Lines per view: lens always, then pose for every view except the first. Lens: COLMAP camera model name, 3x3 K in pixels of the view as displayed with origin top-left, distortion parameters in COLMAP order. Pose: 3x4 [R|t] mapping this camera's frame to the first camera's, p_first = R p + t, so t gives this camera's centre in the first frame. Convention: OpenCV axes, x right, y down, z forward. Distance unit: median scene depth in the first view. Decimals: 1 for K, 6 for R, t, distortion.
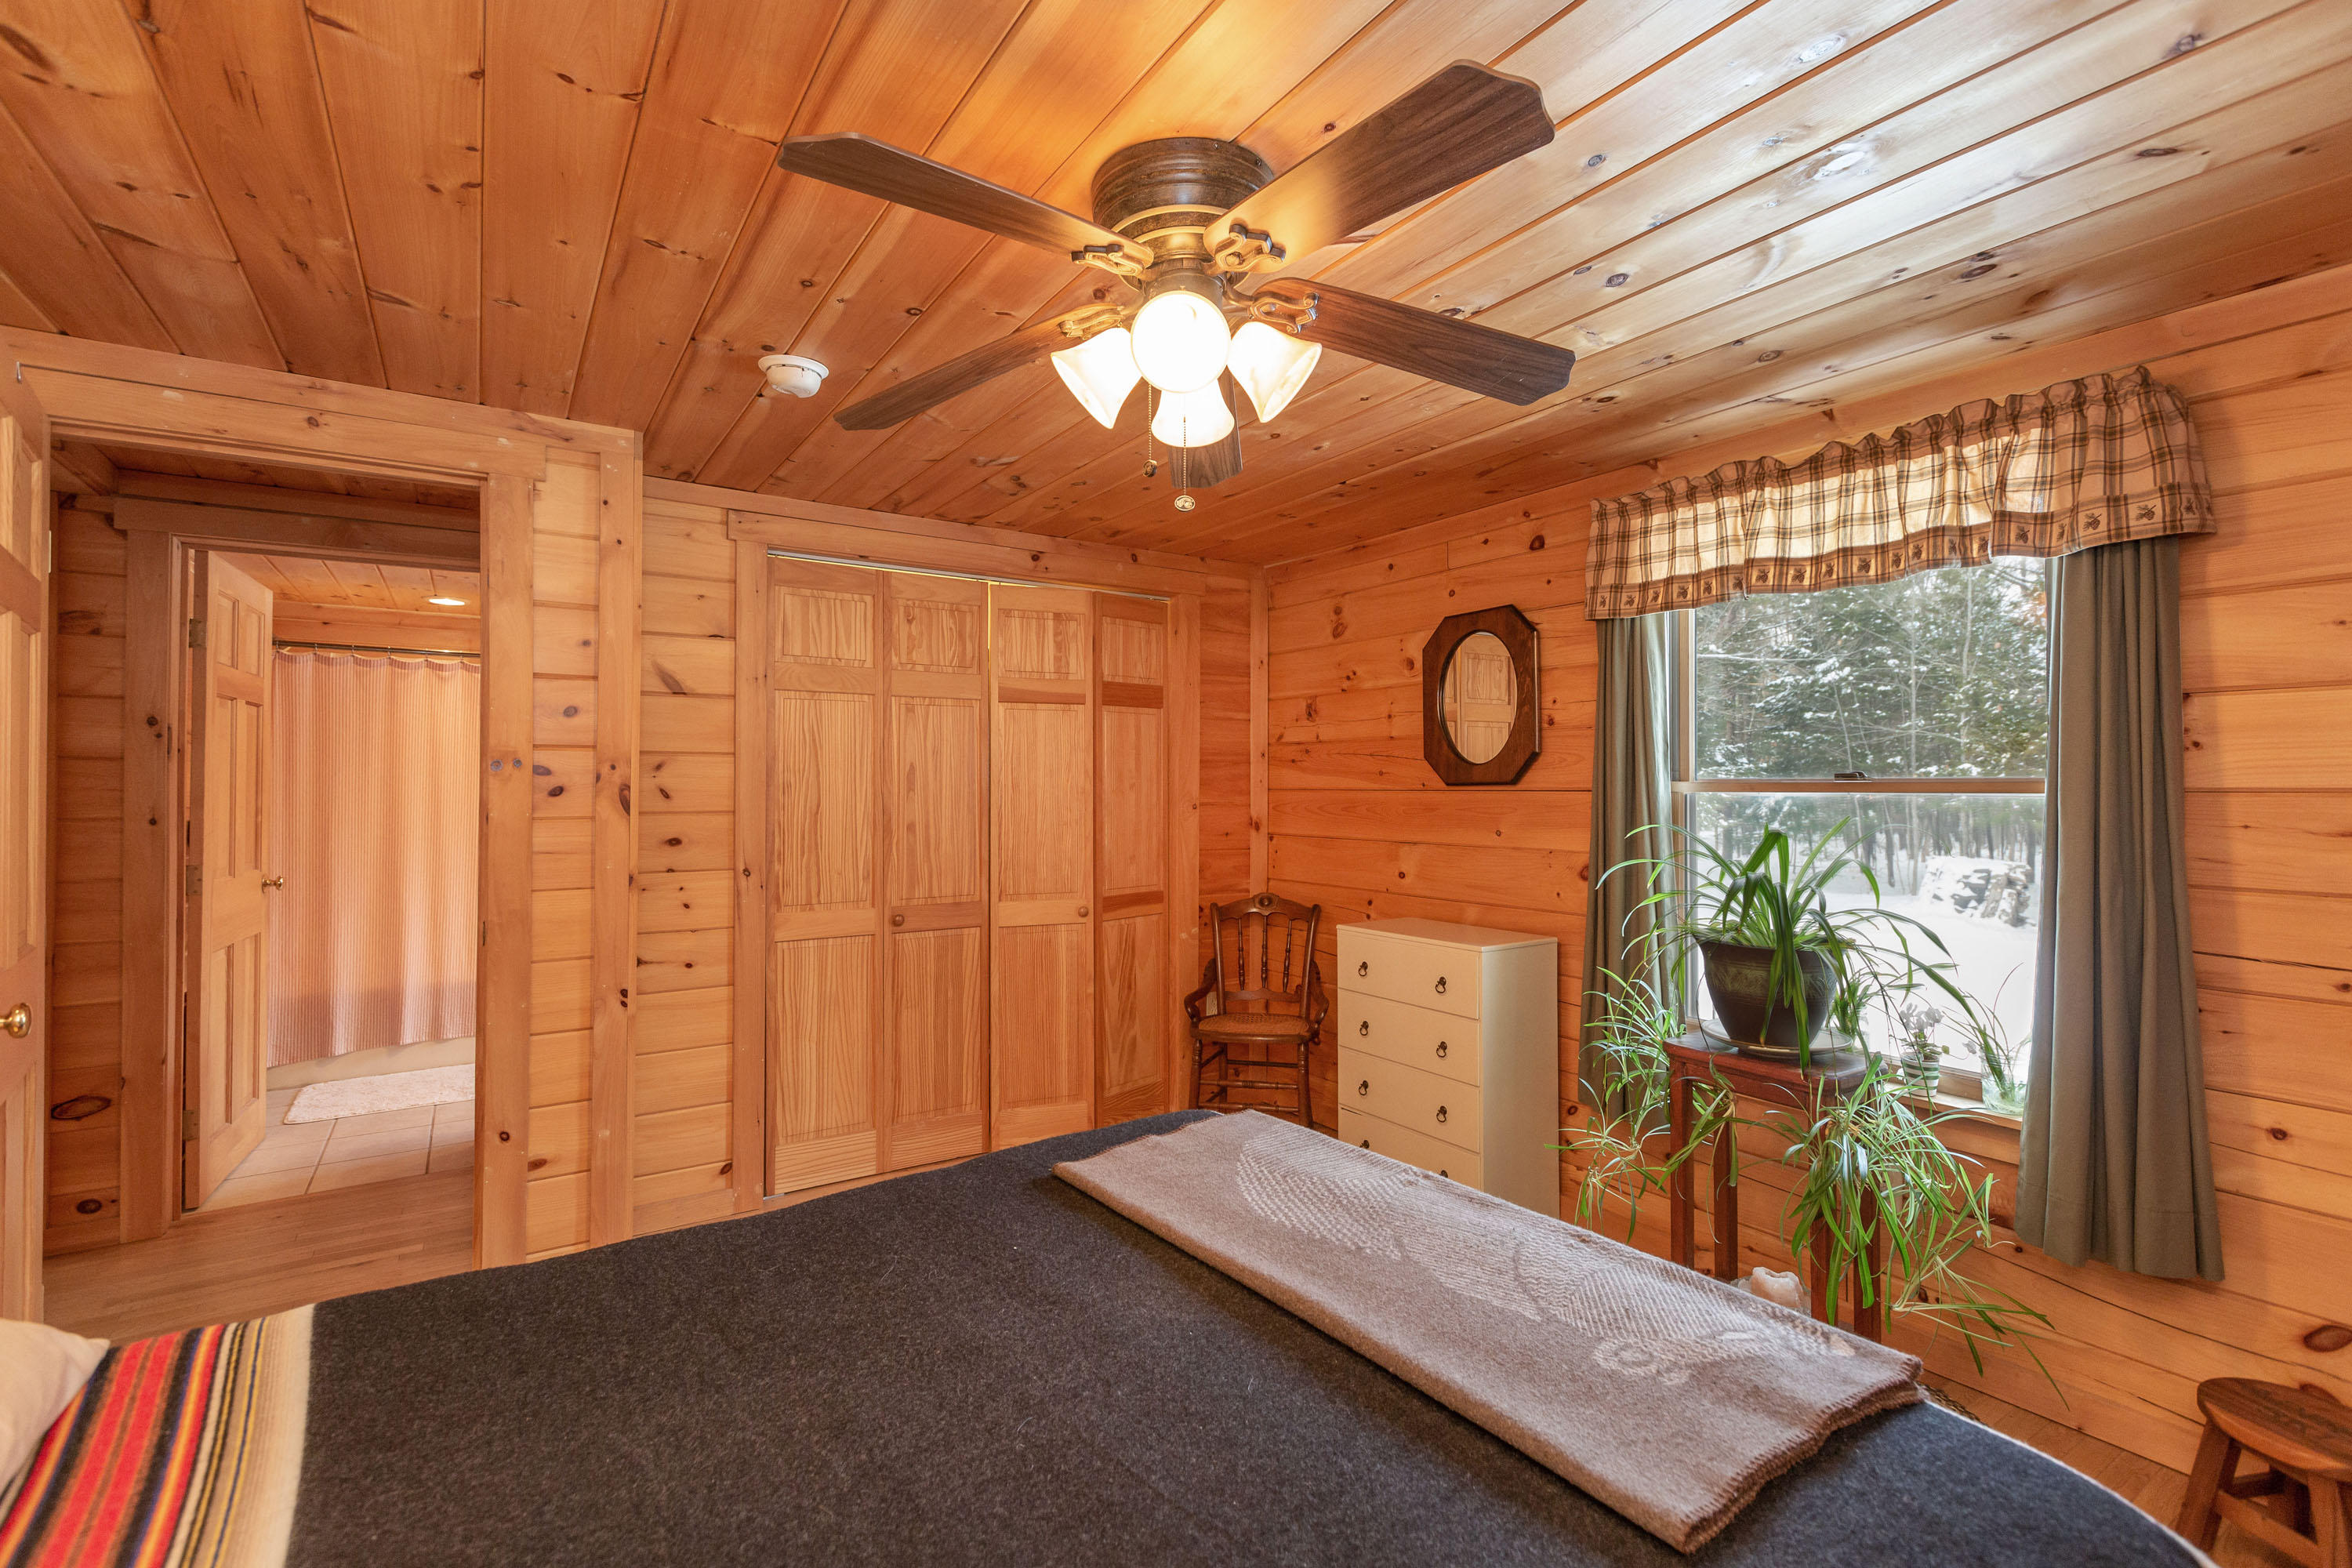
lens RADIAL K [[1044.5, 0, 1176.0], [0, 1044.5, 784.0], [0, 0, 1]] dist [0.000582, 0.000215]
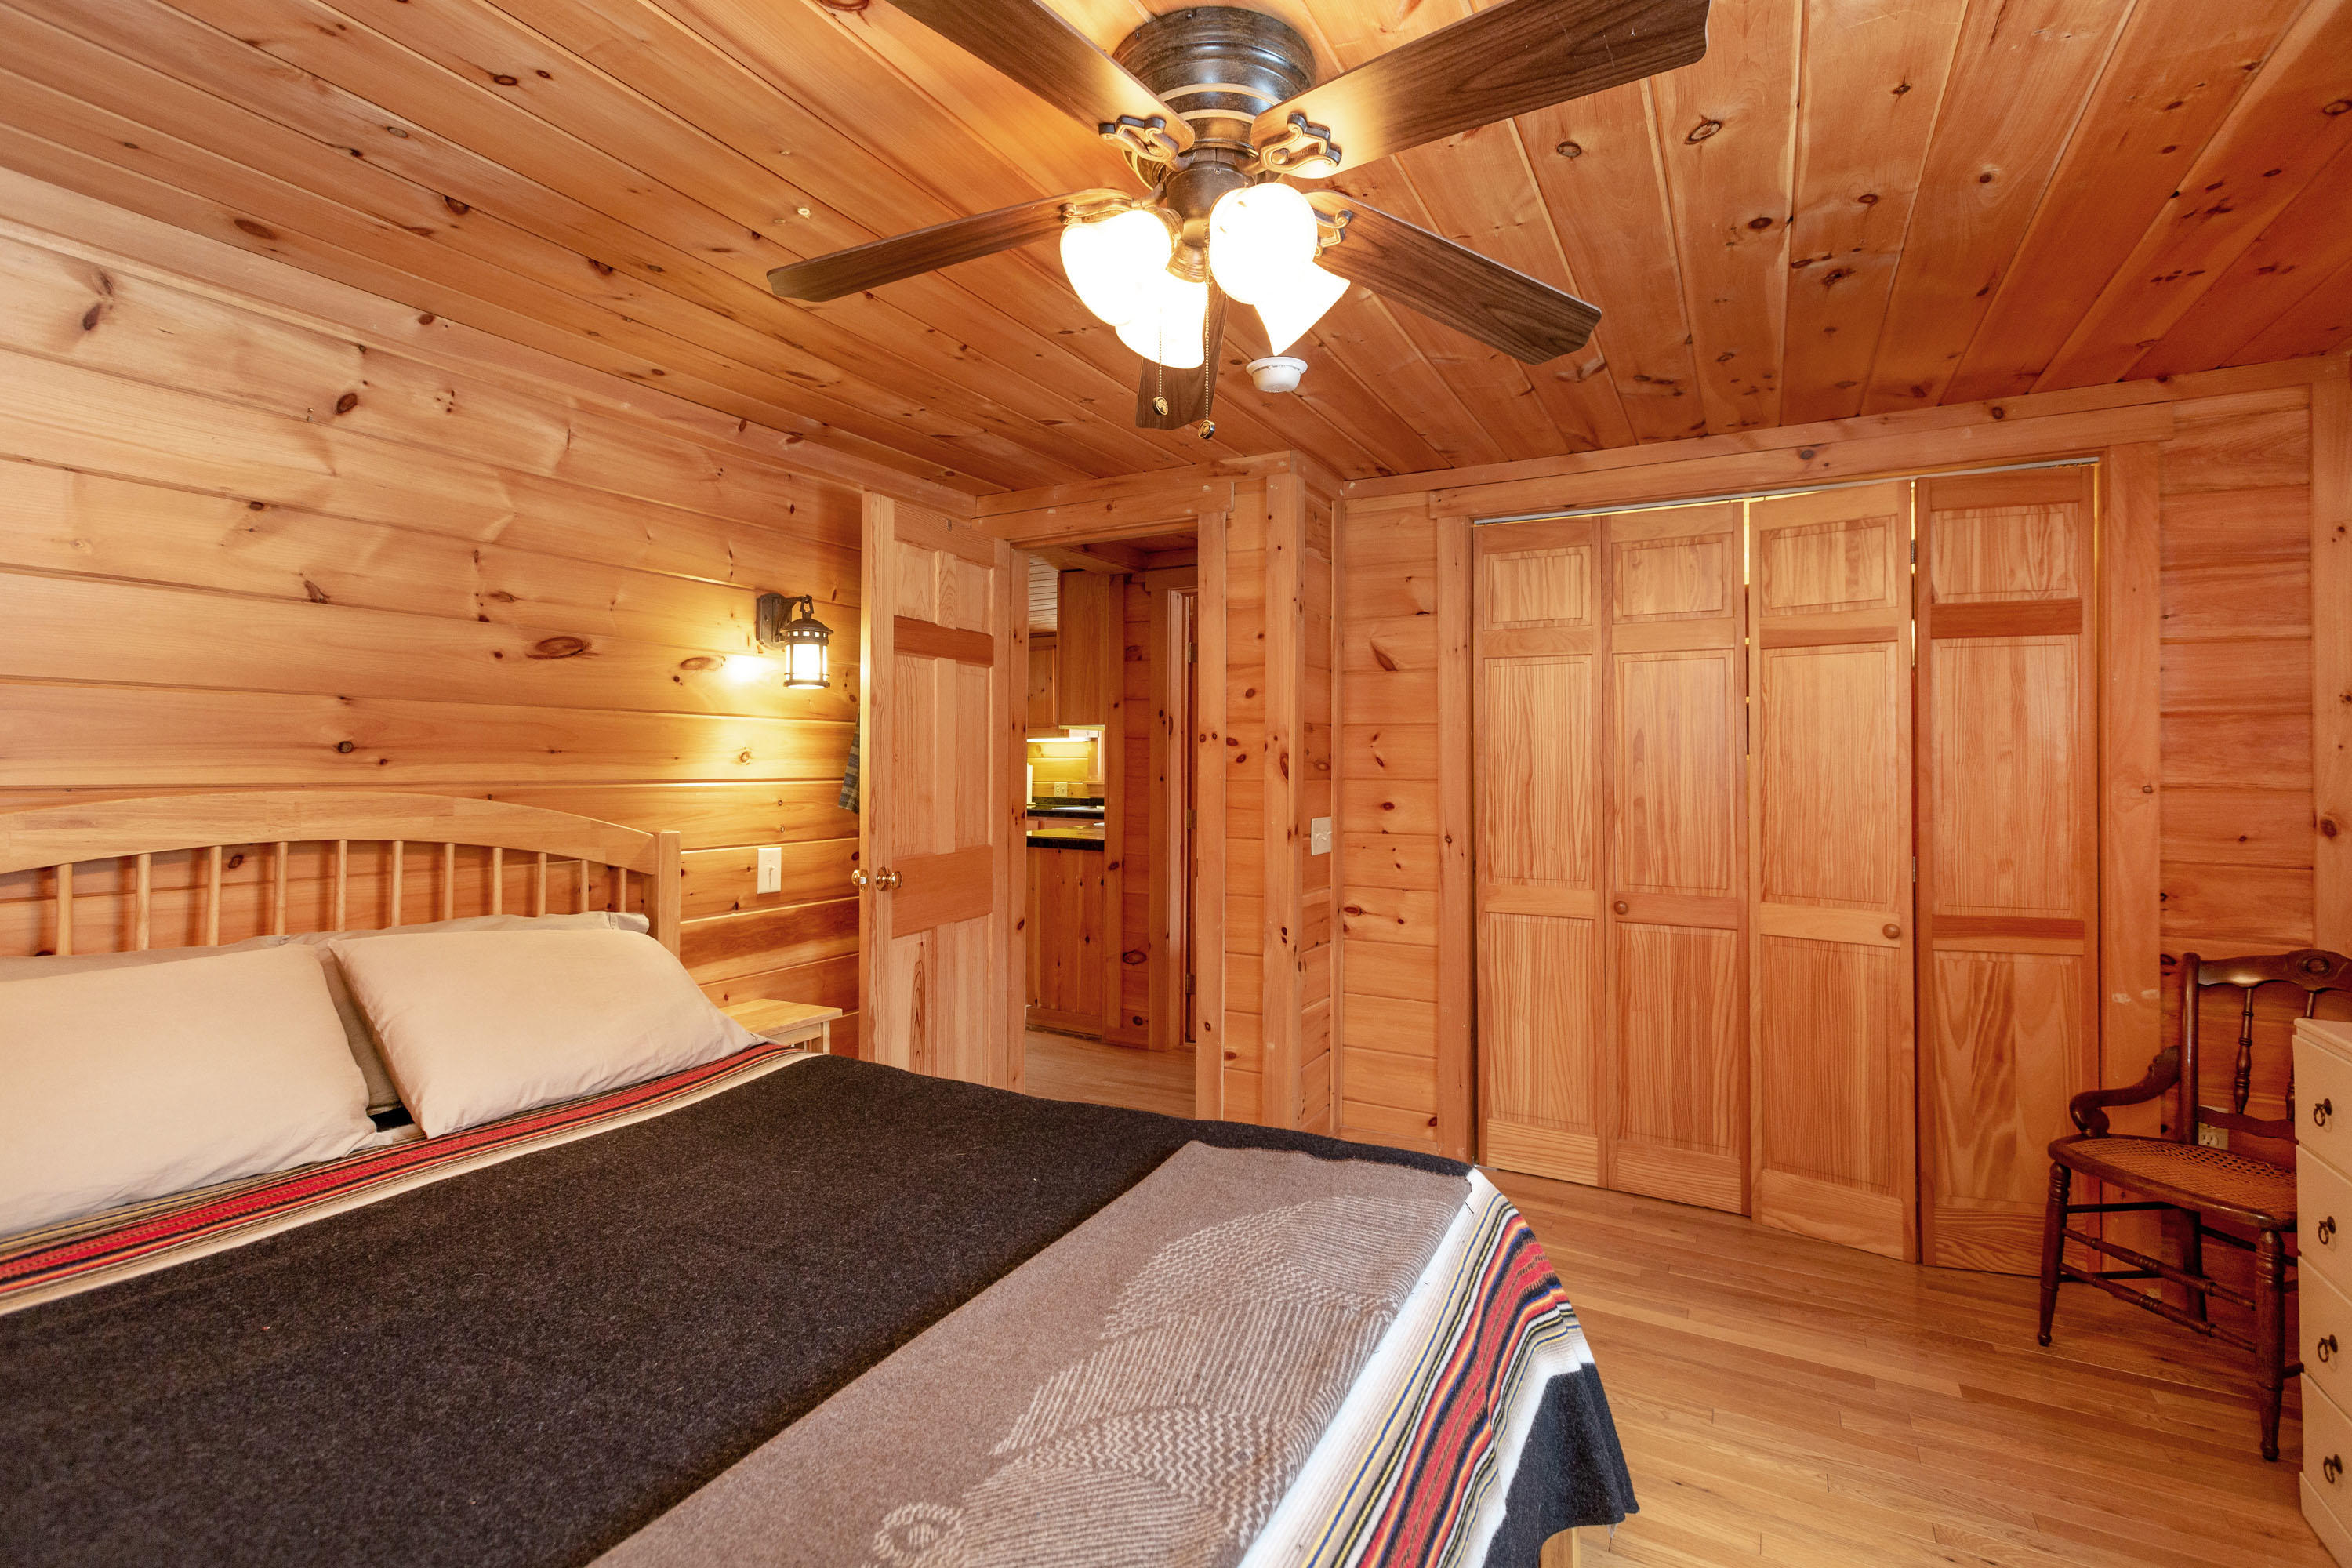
lens RADIAL K [[1067.5, 0, 1175.6], [0, 1067.5, 750.9], [0, 0, 1]] dist [0.000179, -0.000034]
pose [[0.469573, -0.005325, -0.882877, 0.348290], [-0.000654, 0.999979, -0.006379, 0.004251], [0.882893, 0.003573, 0.469560, 0.240923]]
